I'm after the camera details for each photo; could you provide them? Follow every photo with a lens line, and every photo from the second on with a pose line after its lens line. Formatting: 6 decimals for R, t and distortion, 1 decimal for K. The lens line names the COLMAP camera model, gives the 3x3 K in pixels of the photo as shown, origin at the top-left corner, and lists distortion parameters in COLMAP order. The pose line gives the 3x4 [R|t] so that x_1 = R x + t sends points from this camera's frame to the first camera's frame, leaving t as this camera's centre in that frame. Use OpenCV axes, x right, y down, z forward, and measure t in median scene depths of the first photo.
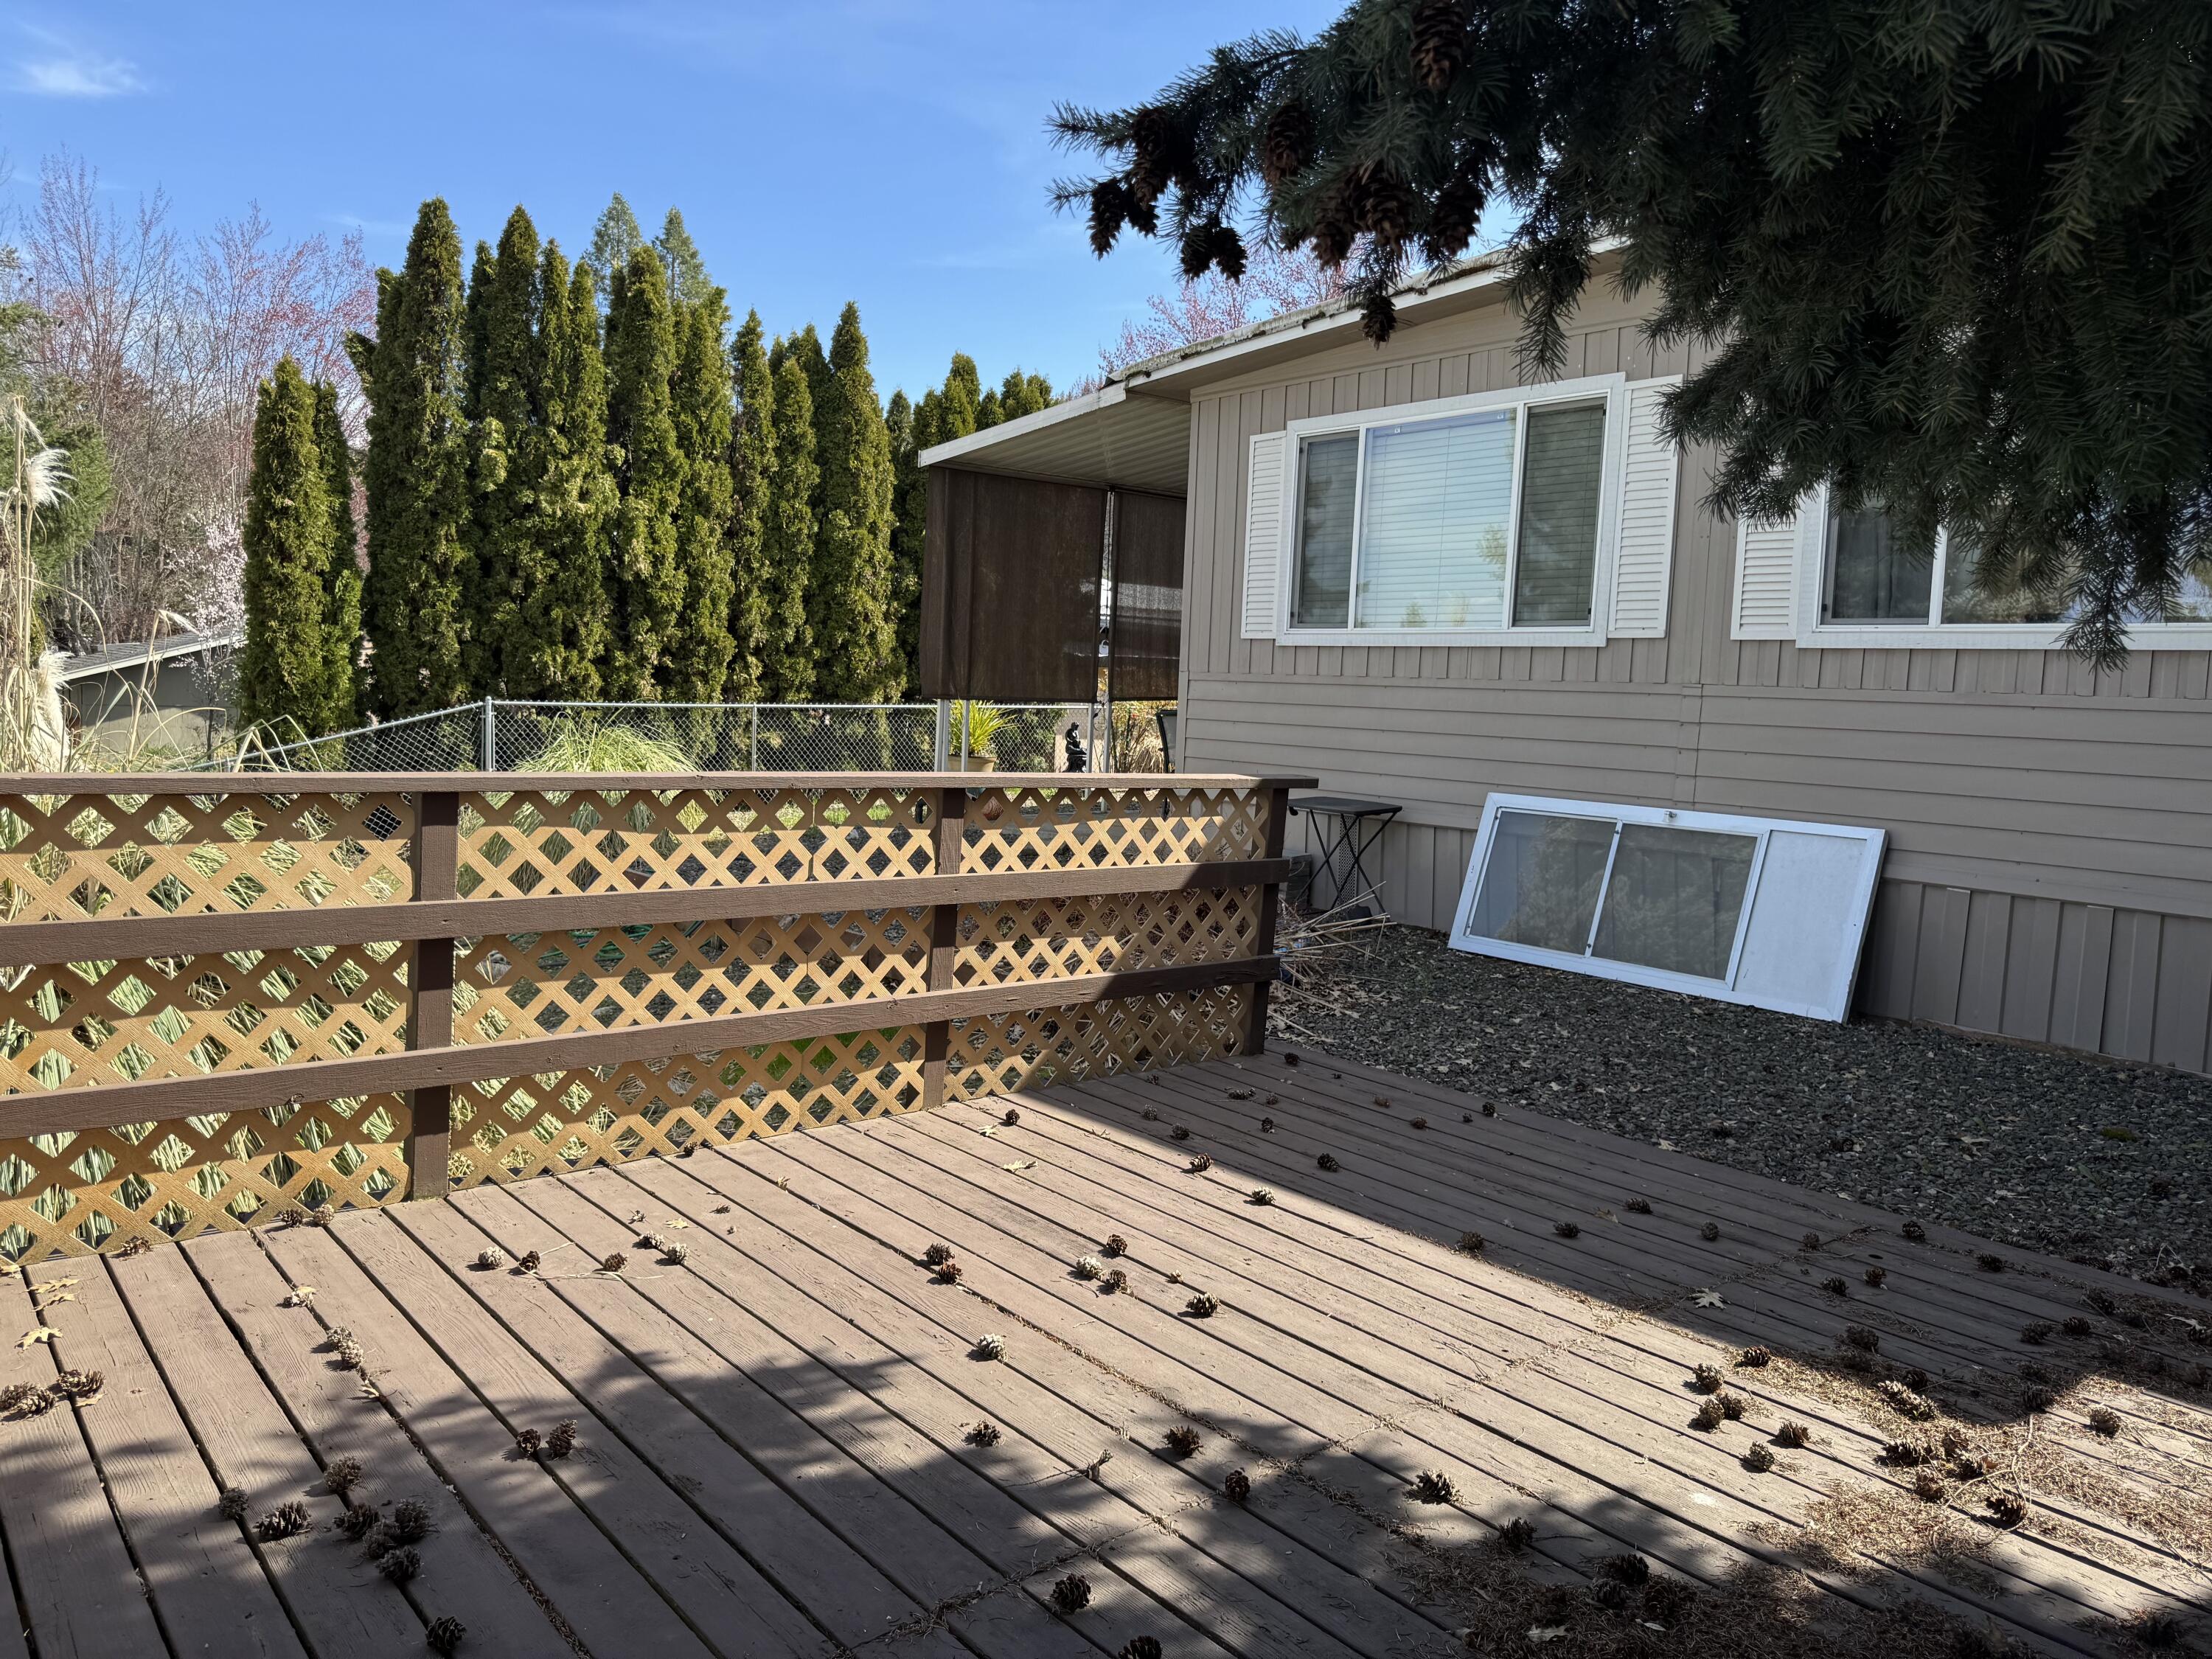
lens RADIAL K [[1535.1, 0, 1106.0], [0, 1535.1, 829.5], [0, 0, 1]] dist [0.139054, -0.203865]
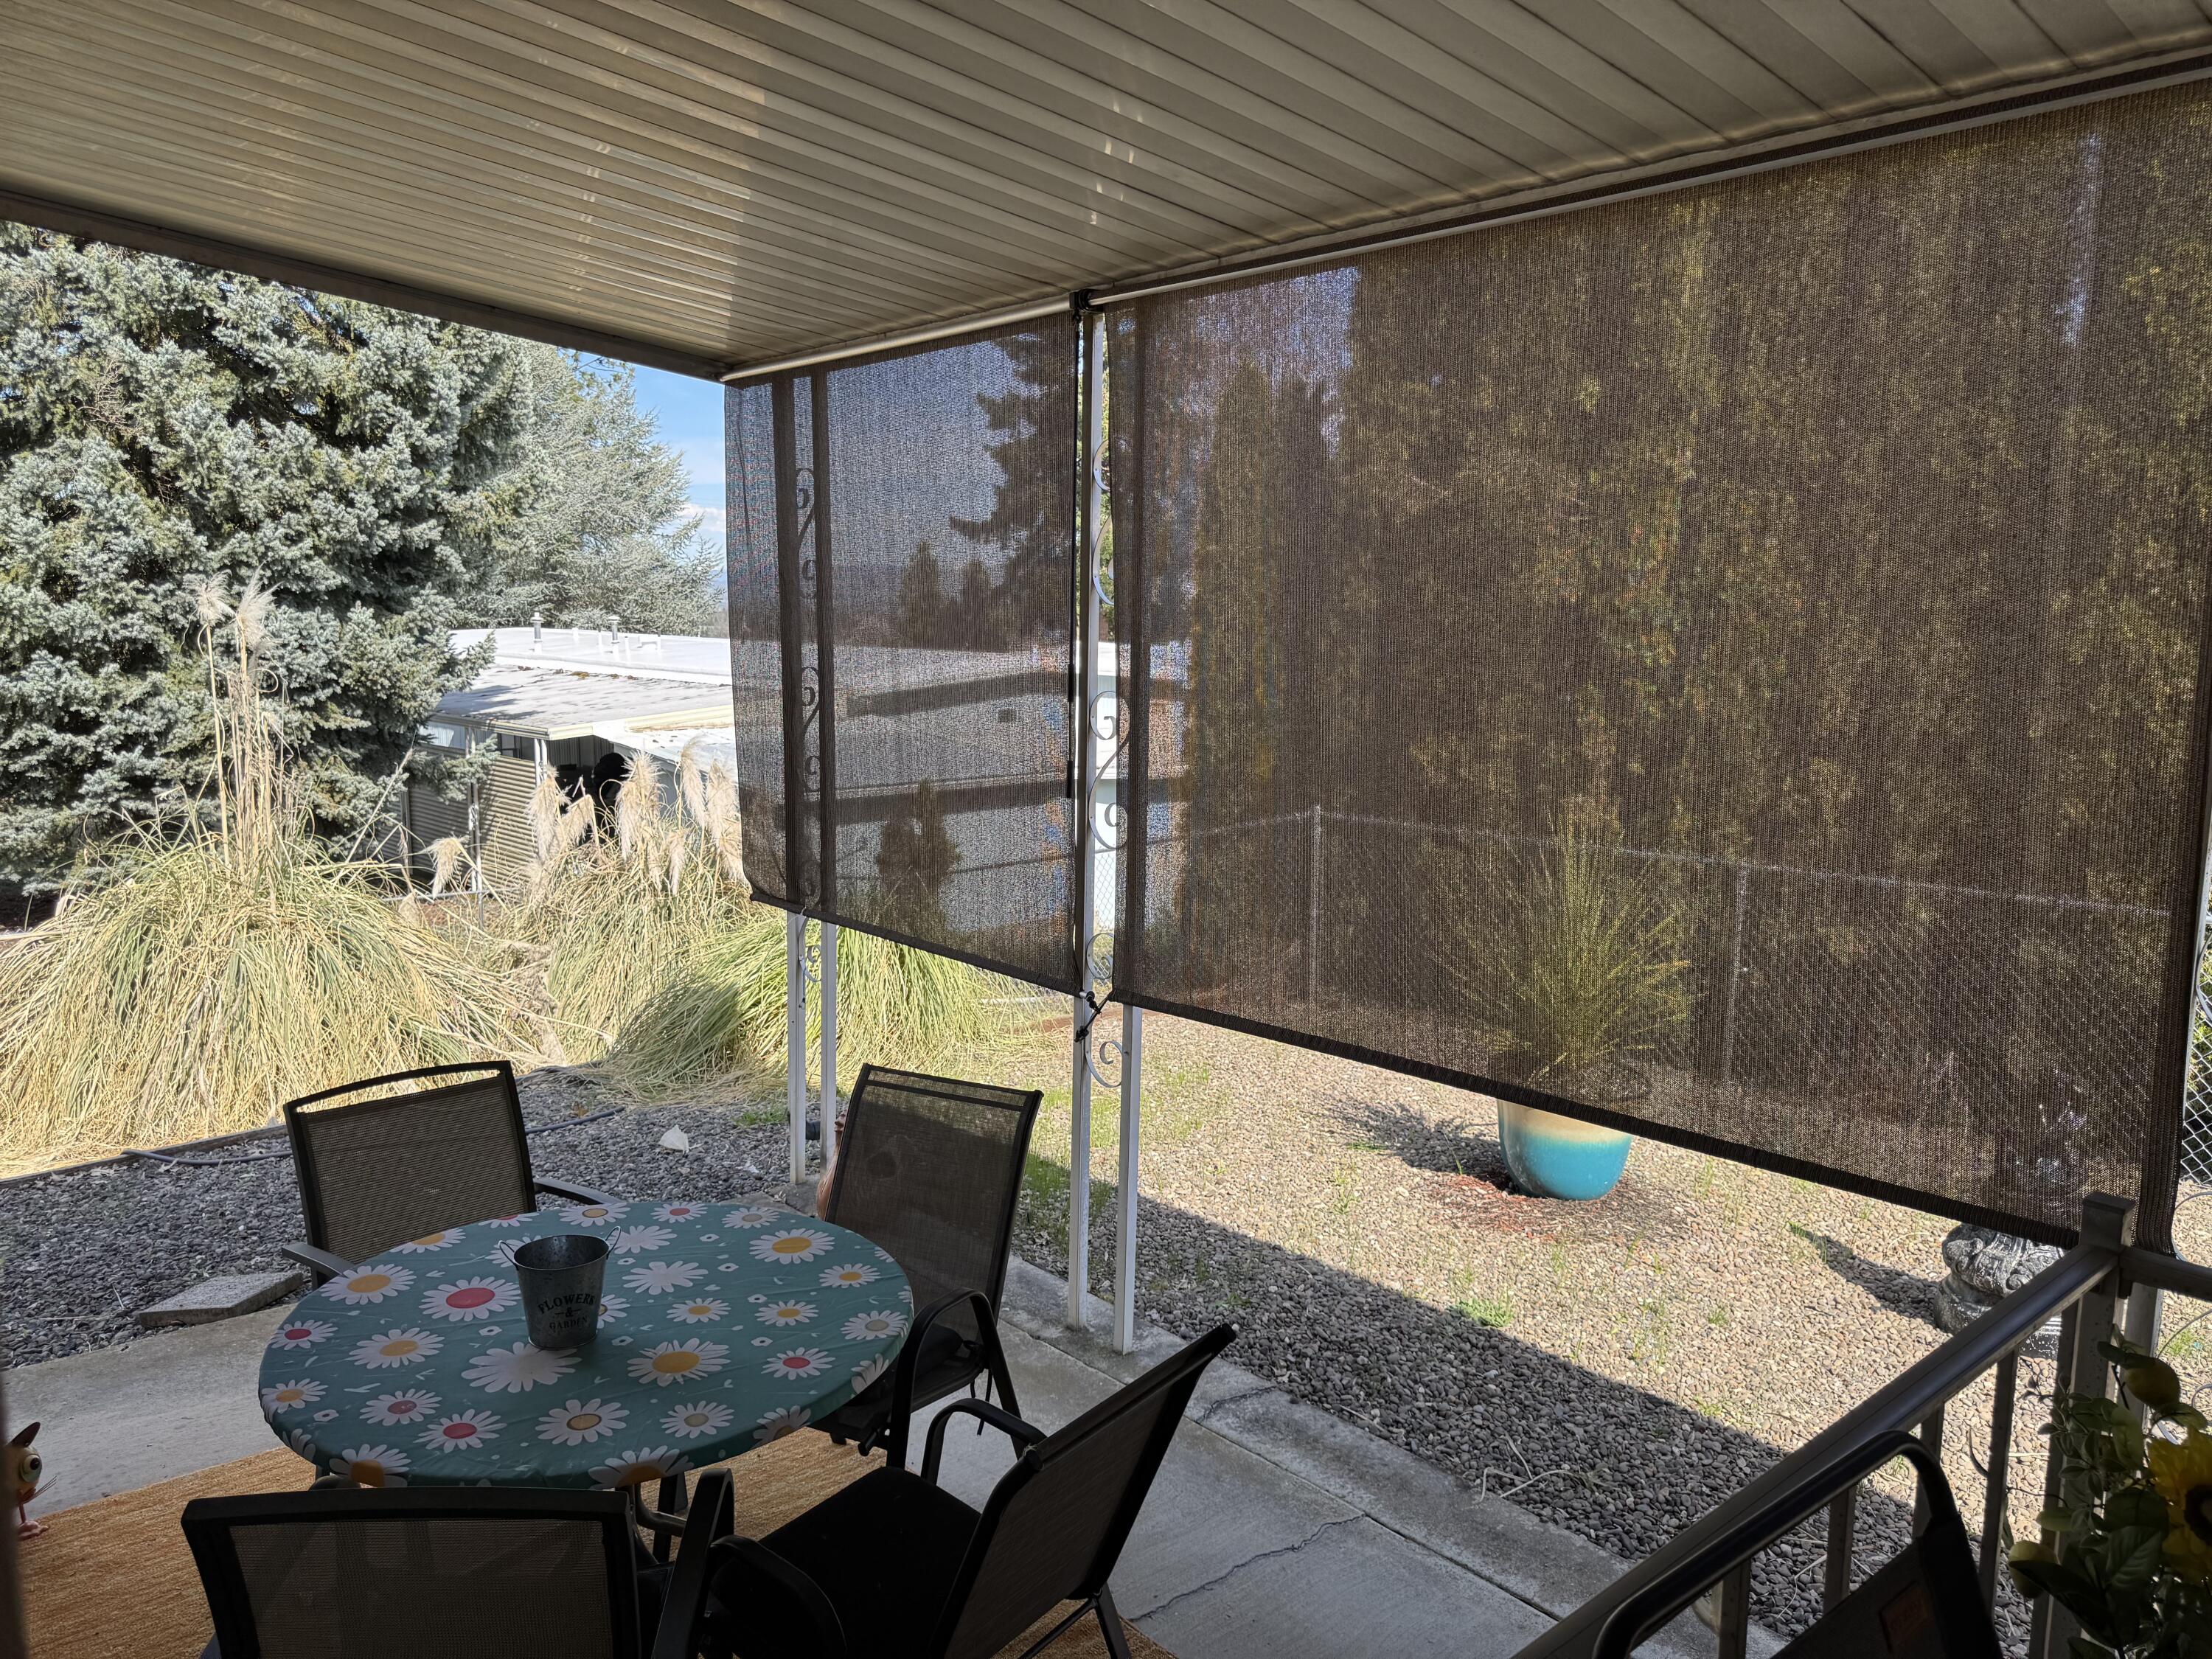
lens RADIAL K [[1535.1, 0, 1106.0], [0, 1535.1, 829.5], [0, 0, 1]] dist [0.139054, -0.203865]
pose [[0.016562, 0.108639, -0.993943, 0.281237], [-0.104061, 0.988869, 0.106350, -0.135652], [0.994433, 0.101669, 0.027683, 0.877727]]
